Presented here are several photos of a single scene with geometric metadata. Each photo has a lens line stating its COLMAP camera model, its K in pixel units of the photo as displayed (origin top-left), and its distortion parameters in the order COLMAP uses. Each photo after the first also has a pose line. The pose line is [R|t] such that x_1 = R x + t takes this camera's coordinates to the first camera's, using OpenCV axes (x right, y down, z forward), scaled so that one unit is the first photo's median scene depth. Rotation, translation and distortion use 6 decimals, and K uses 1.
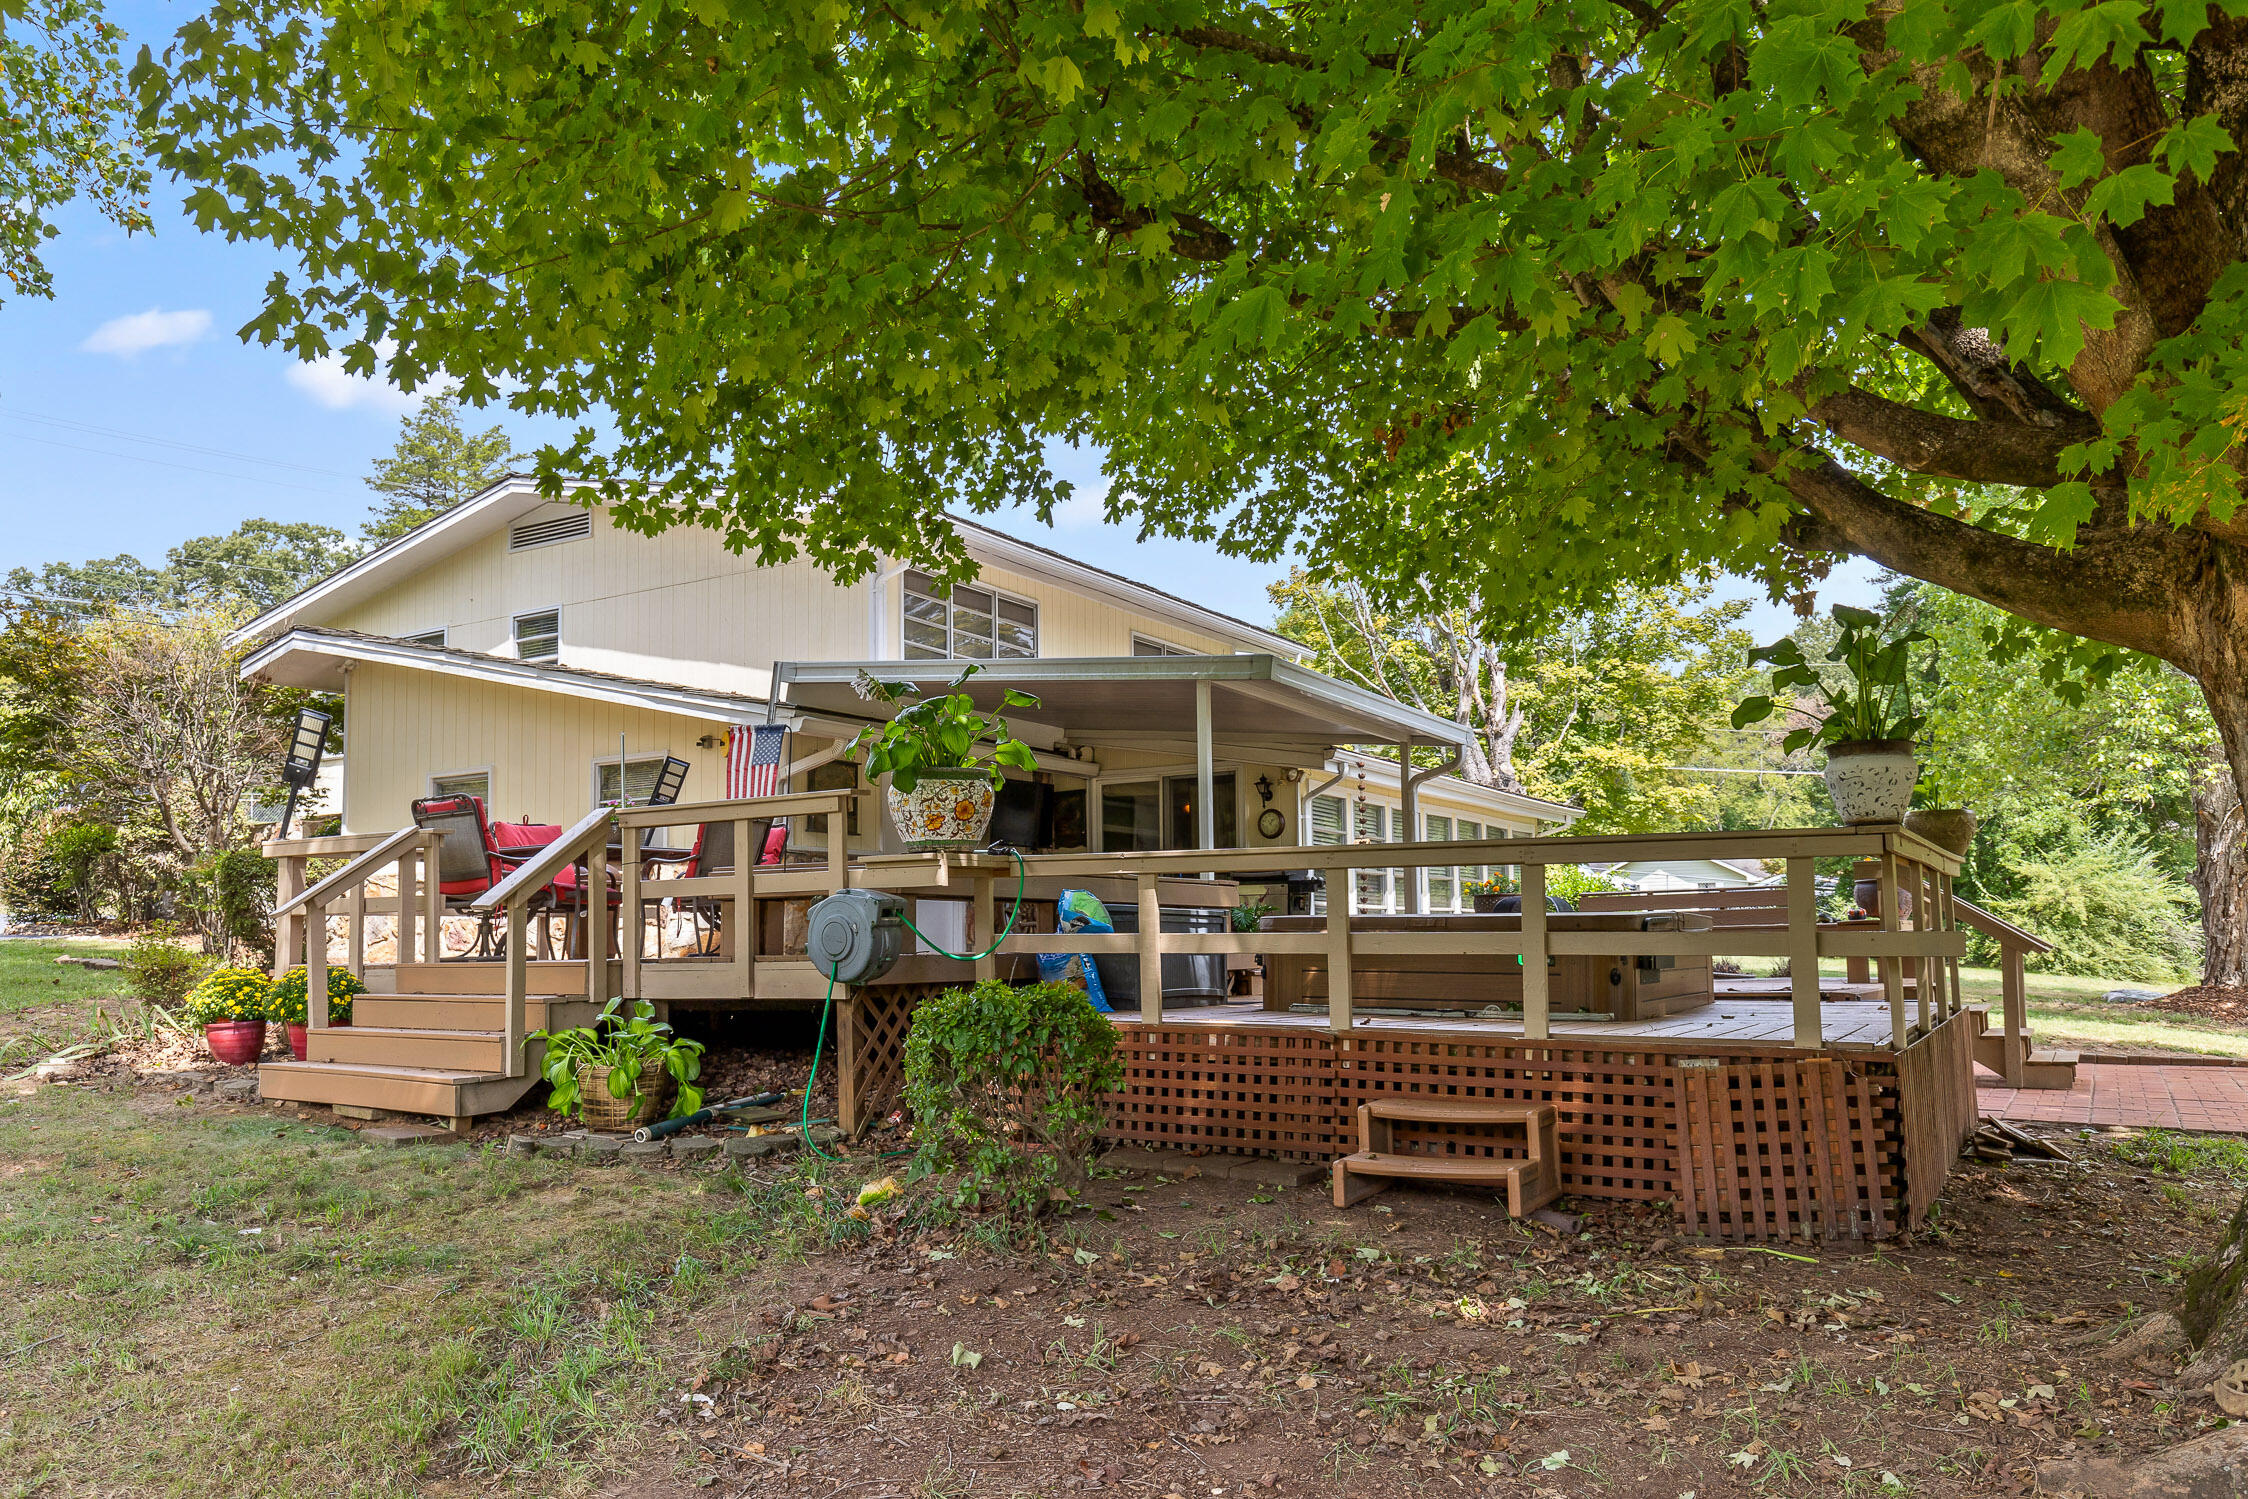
lens RADIAL K [[1570.1, 0, 1124.0], [0, 1570.1, 749.5], [0, 0, 1]] dist [-0.002758, 0.004196]
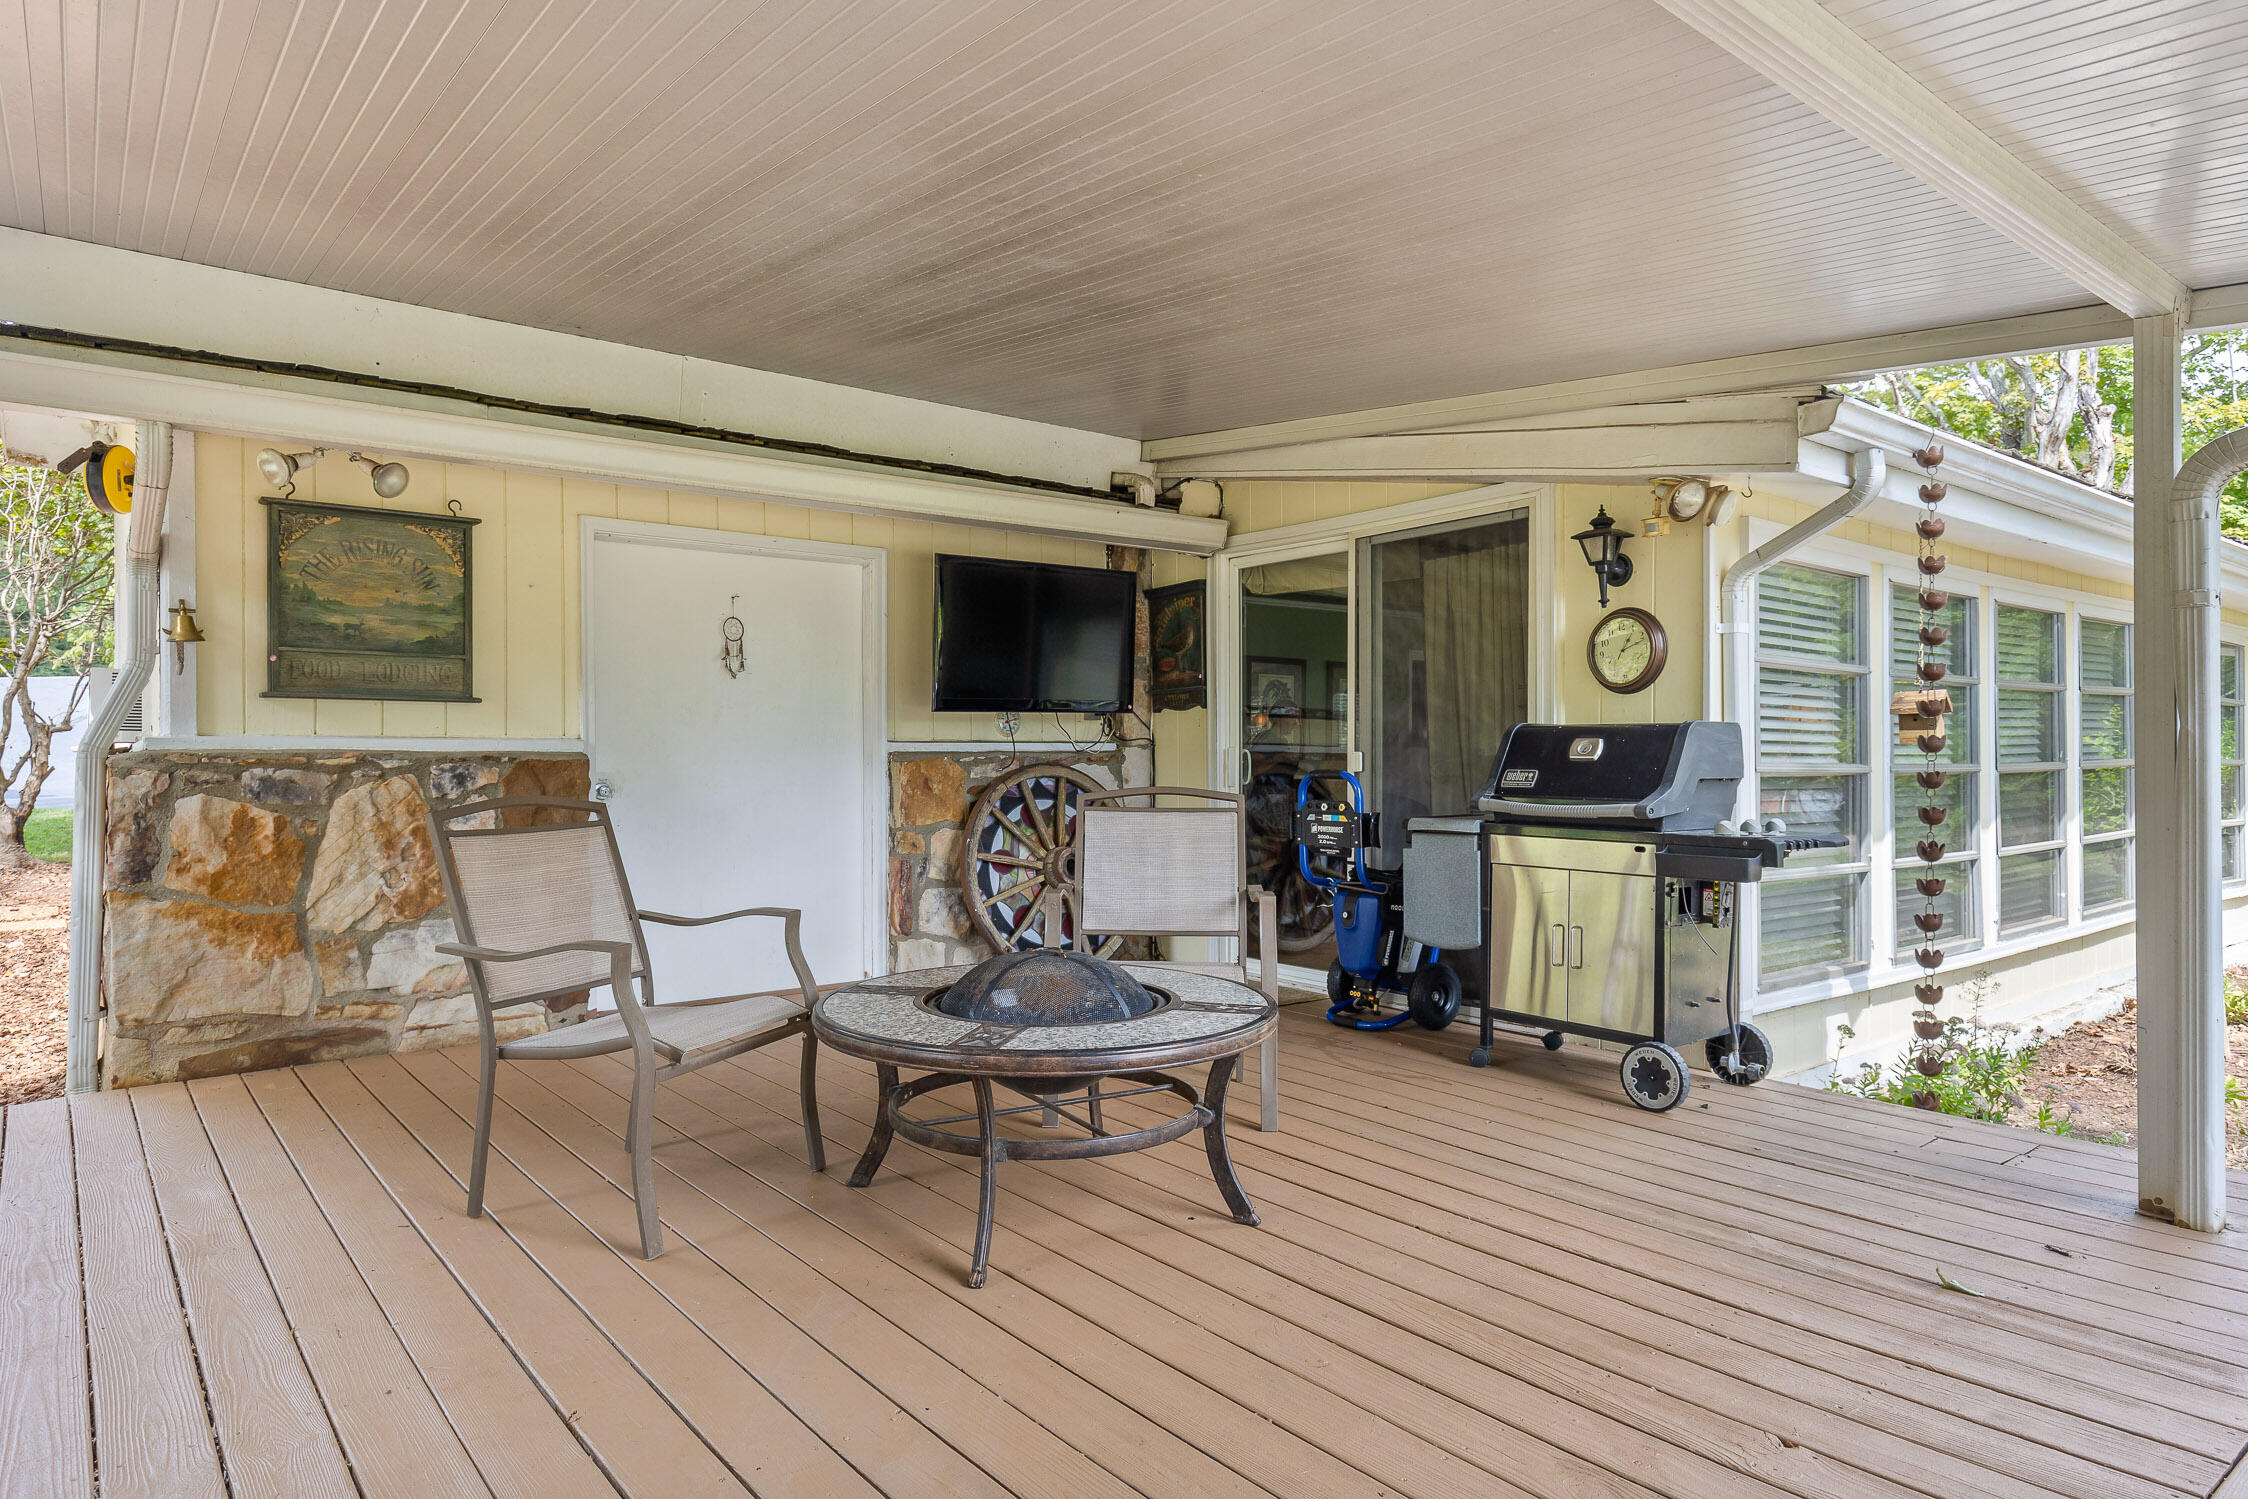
lens RADIAL K [[1336.5, 0, 1124.0], [0, 1336.5, 749.5], [0, 0, 1]] dist [0.000640, -0.000123]
pose [[0.935951, 0.004459, -0.352101, 0.094136], [0.039833, 0.992161, 0.118449, 0.029498], [0.349869, -0.124888, 0.928437, 0.685775]]
